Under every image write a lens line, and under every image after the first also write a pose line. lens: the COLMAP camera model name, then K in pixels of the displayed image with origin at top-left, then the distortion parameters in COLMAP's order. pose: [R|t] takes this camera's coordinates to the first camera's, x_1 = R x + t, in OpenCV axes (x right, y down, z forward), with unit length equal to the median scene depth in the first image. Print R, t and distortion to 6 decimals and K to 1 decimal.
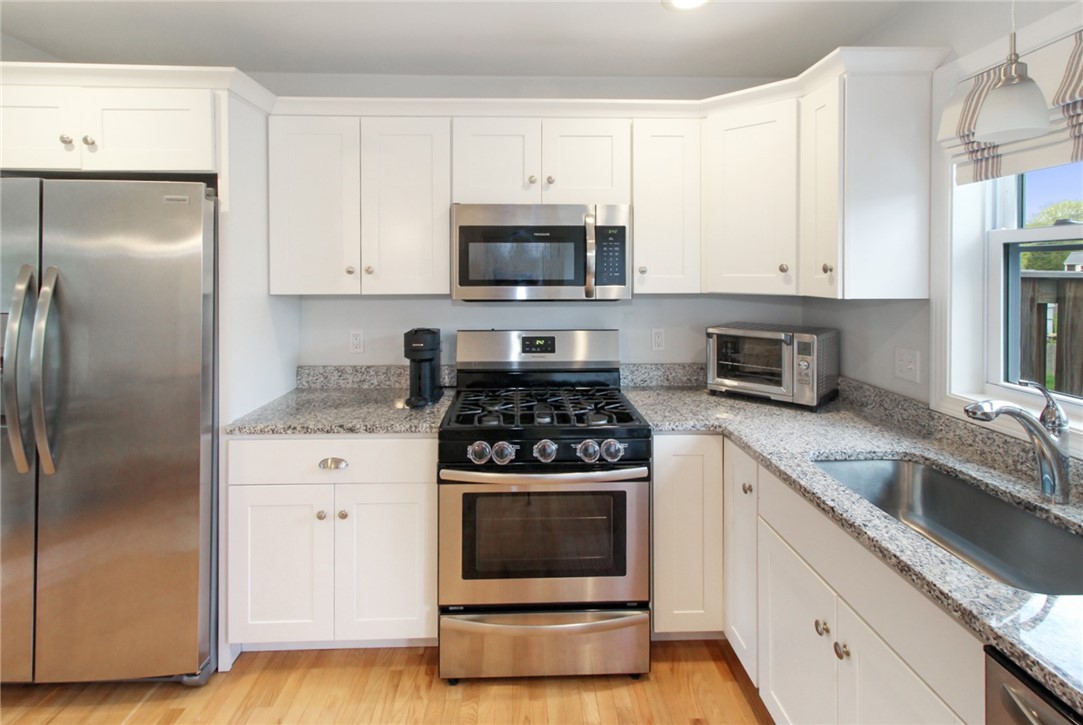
lens RADIAL K [[517.9, 0, 540.1], [0, 517.9, 266.8], [0, 0, 1]] dist [0.010419, -0.000137]
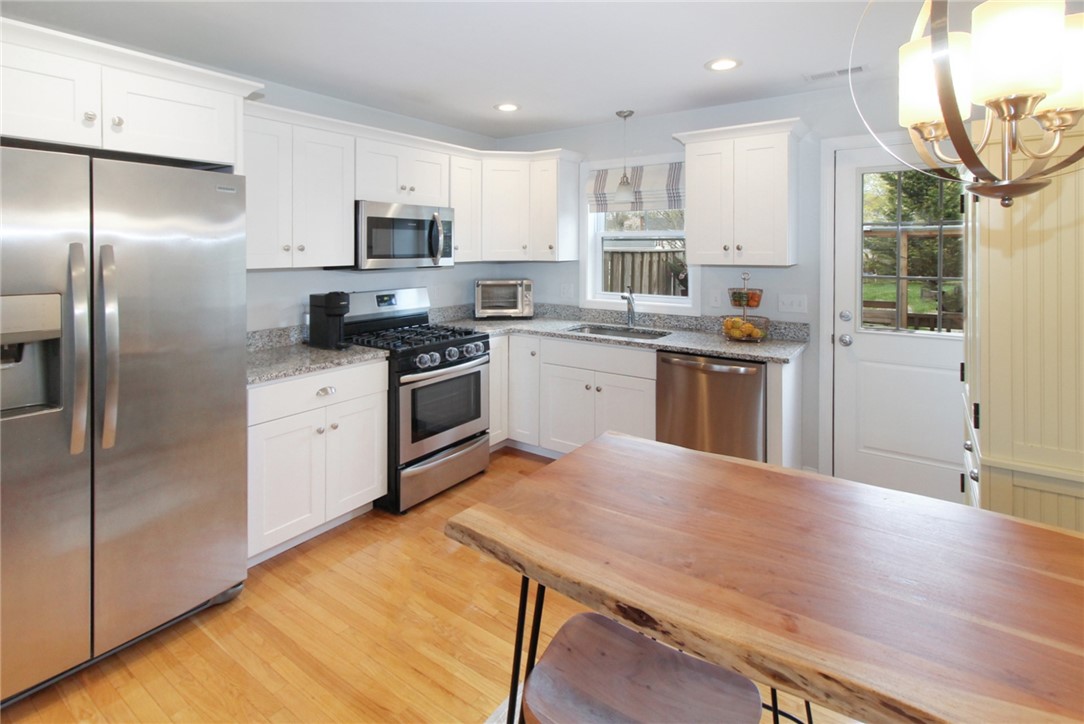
lens RADIAL K [[531.7, 0, 542.9], [0, 531.7, 226.9], [0, 0, 1]] dist [-0.001330, -0.000418]
pose [[0.600592, 0.031463, 0.798936, -1.166819], [-0.007134, 0.999397, -0.033995, -0.005591], [-0.799524, 0.014718, 0.600454, -0.284778]]
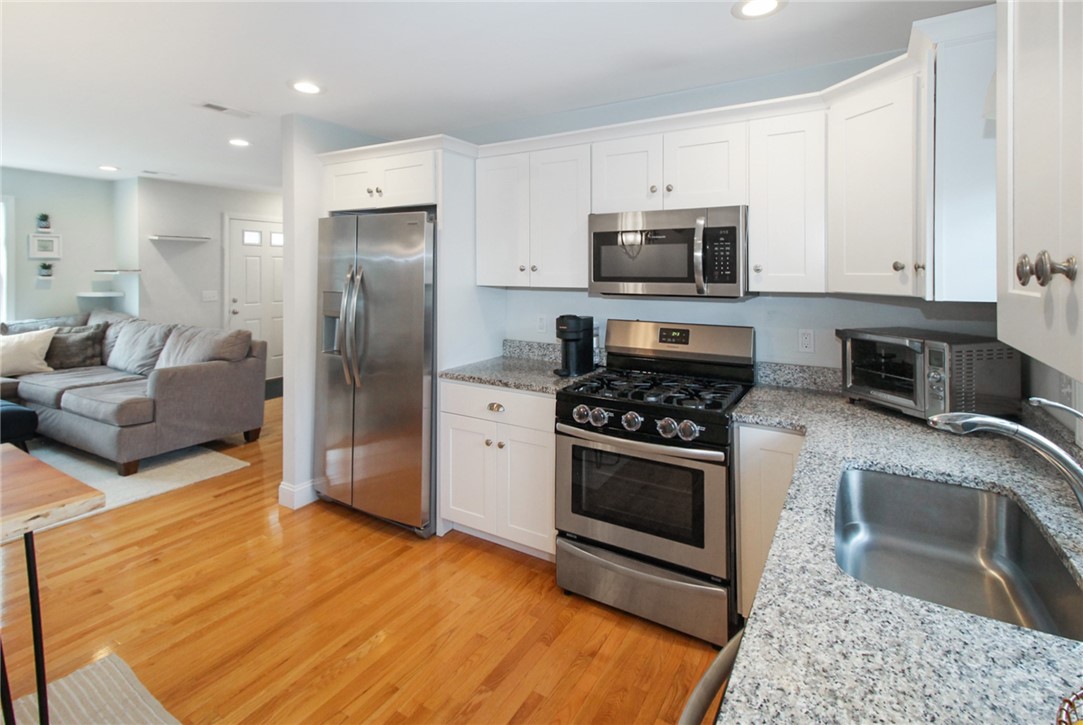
lens RADIAL K [[519.5, 0, 552.3], [0, 519.5, 261.7], [0, 0, 1]] dist [0.021910, -0.000546]
pose [[0.844767, -0.006613, -0.535093, 0.472960], [0.002481, 0.999961, -0.008441, 0.000893], [0.535128, 0.005803, 0.844751, -0.097084]]
